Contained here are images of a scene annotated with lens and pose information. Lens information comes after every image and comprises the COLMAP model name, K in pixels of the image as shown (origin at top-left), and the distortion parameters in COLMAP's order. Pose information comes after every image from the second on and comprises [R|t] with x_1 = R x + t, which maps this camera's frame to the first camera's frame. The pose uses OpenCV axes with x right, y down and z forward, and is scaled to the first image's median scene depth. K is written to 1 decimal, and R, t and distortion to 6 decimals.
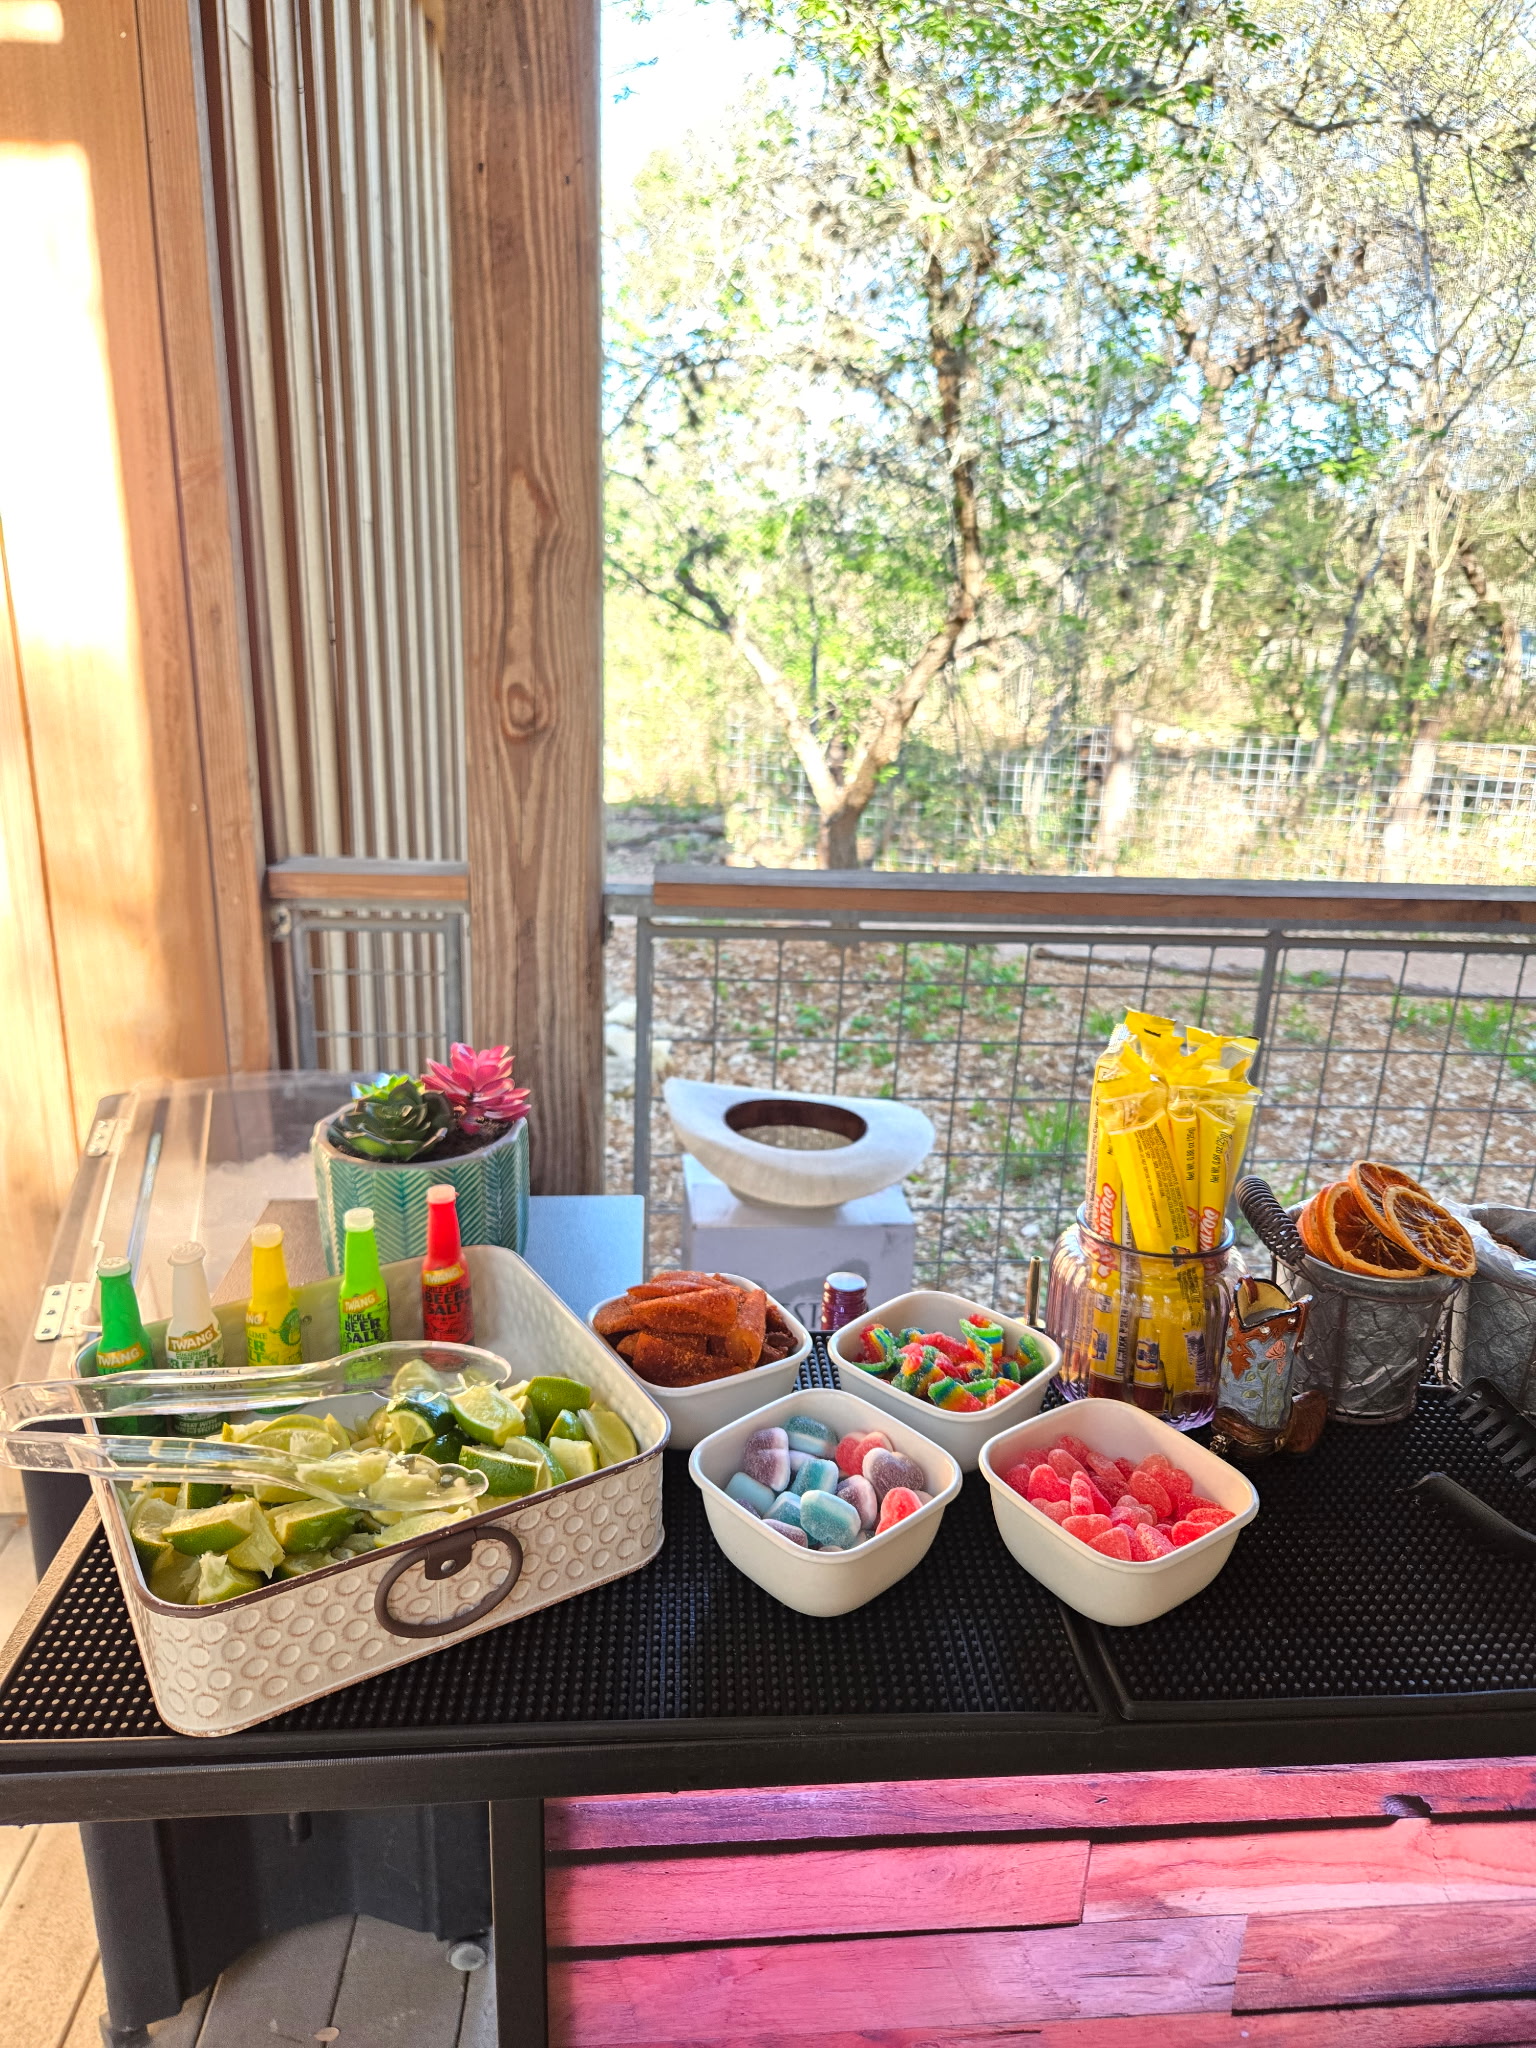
lens RADIAL K [[1364.3, 0, 758.6], [0, 1364.3, 1022.4], [0, 0, 1]] dist [0.019685, -0.011877]
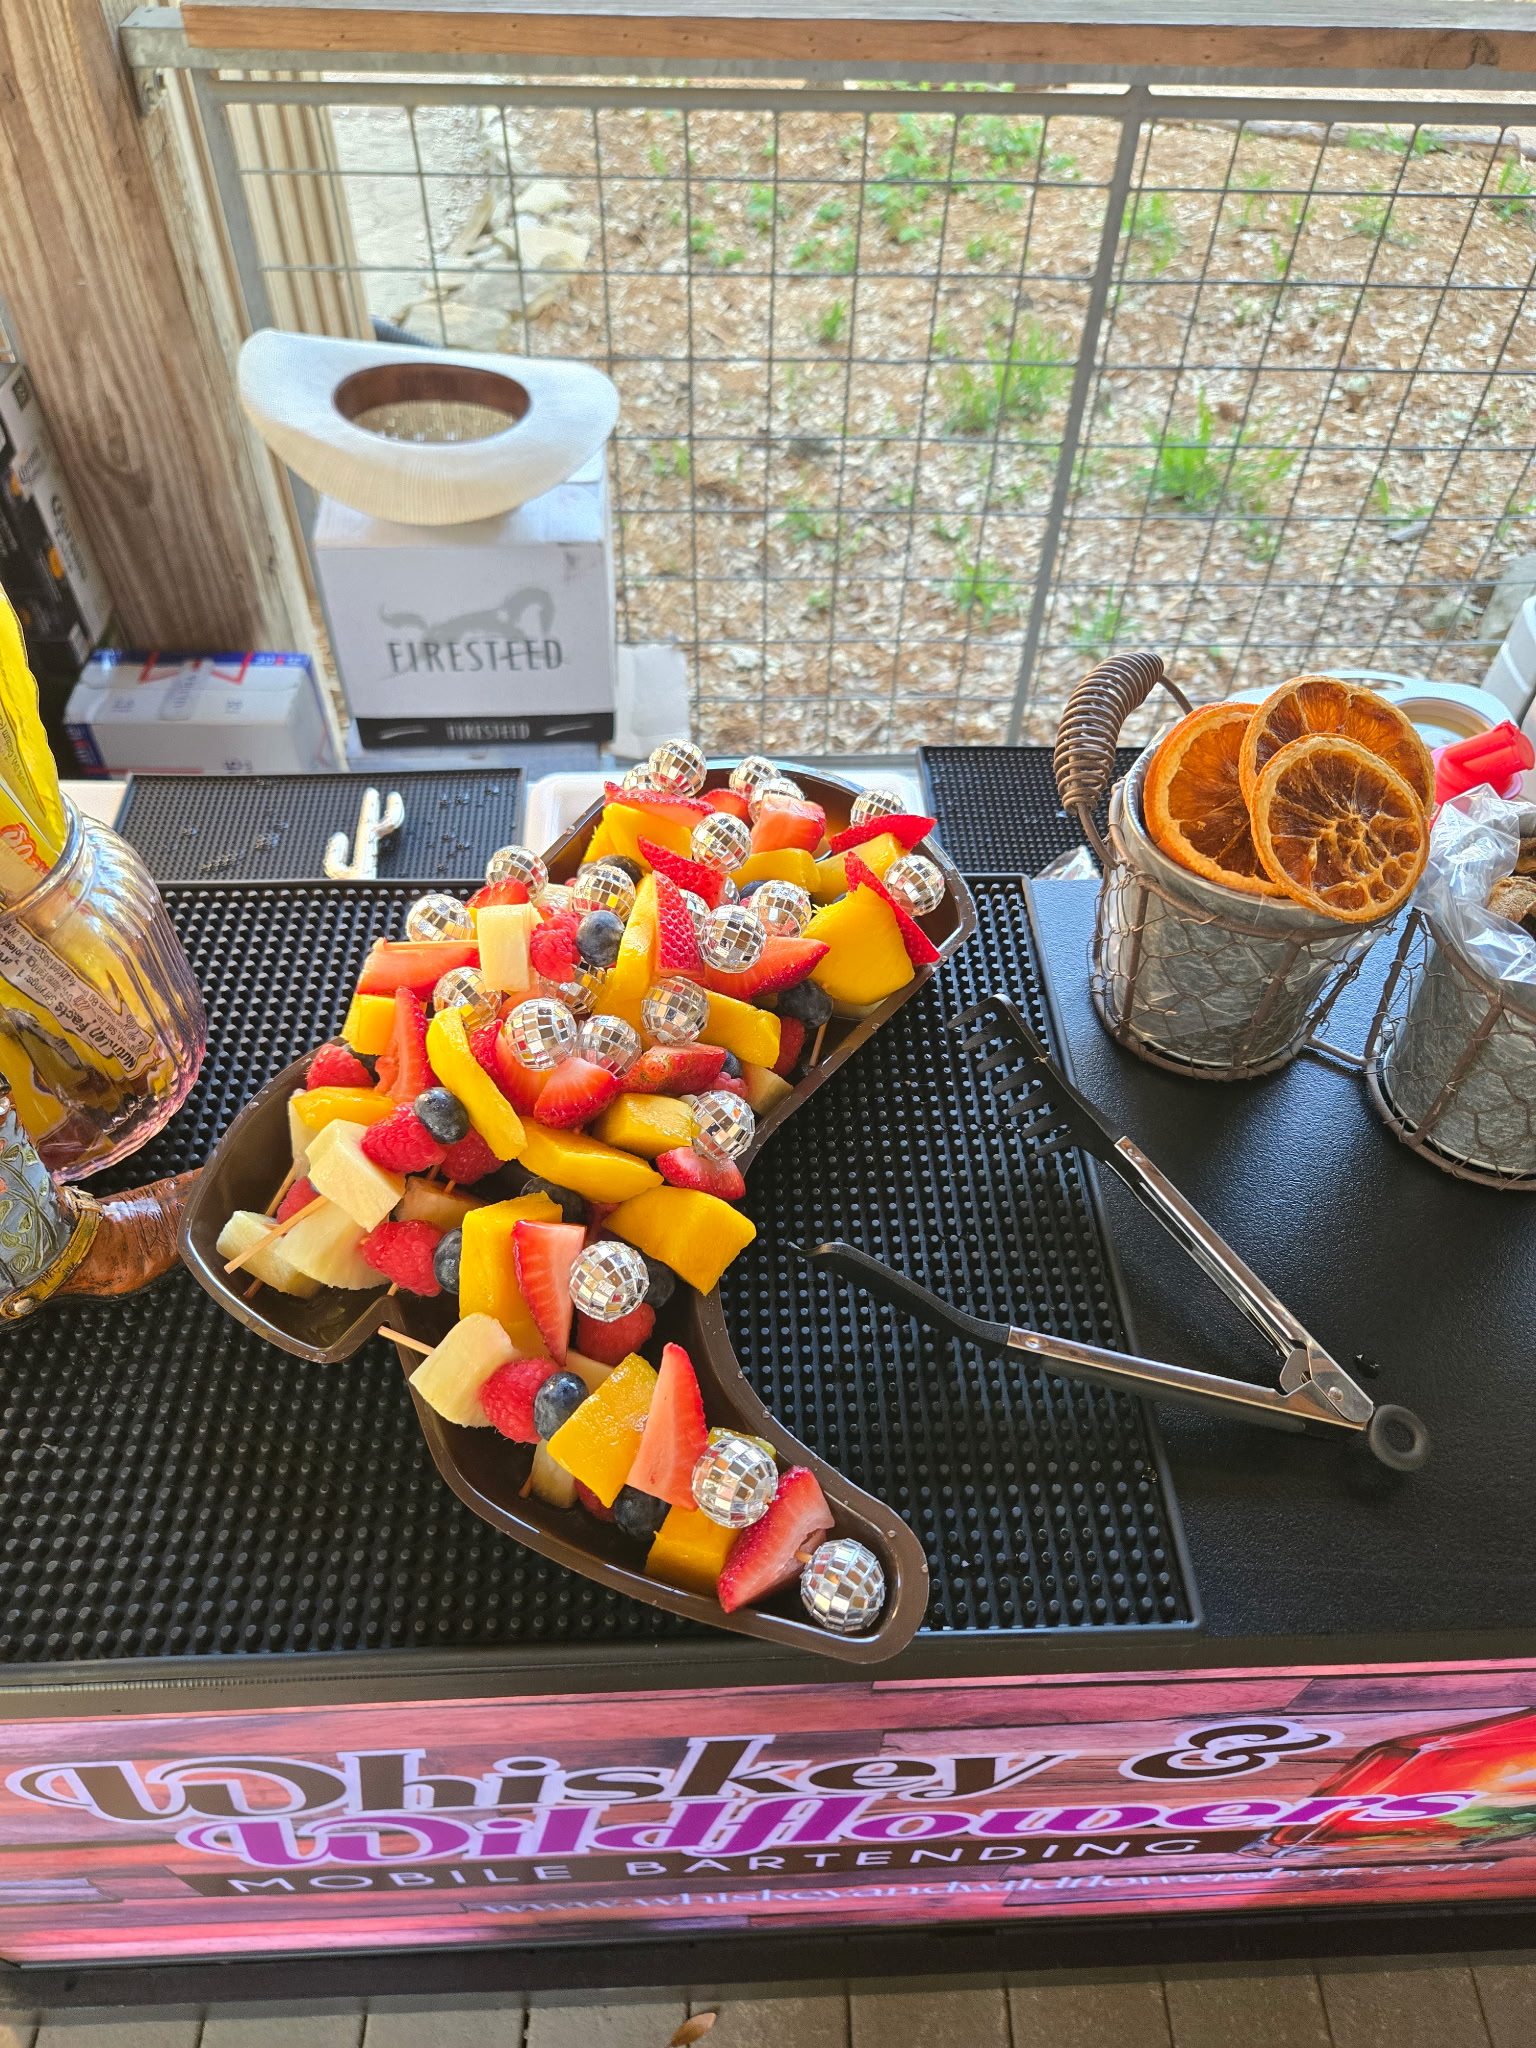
lens RADIAL K [[1364.3, 0, 777.4], [0, 1364.3, 1035.0], [0, 0, 1]] dist [0.019685, -0.011877]
pose [[0.999575, 0.012395, -0.026378, 0.082245], [0.003132, 0.854140, 0.520034, -0.007224], [0.028976, -0.519895, 0.853738, 0.058162]]
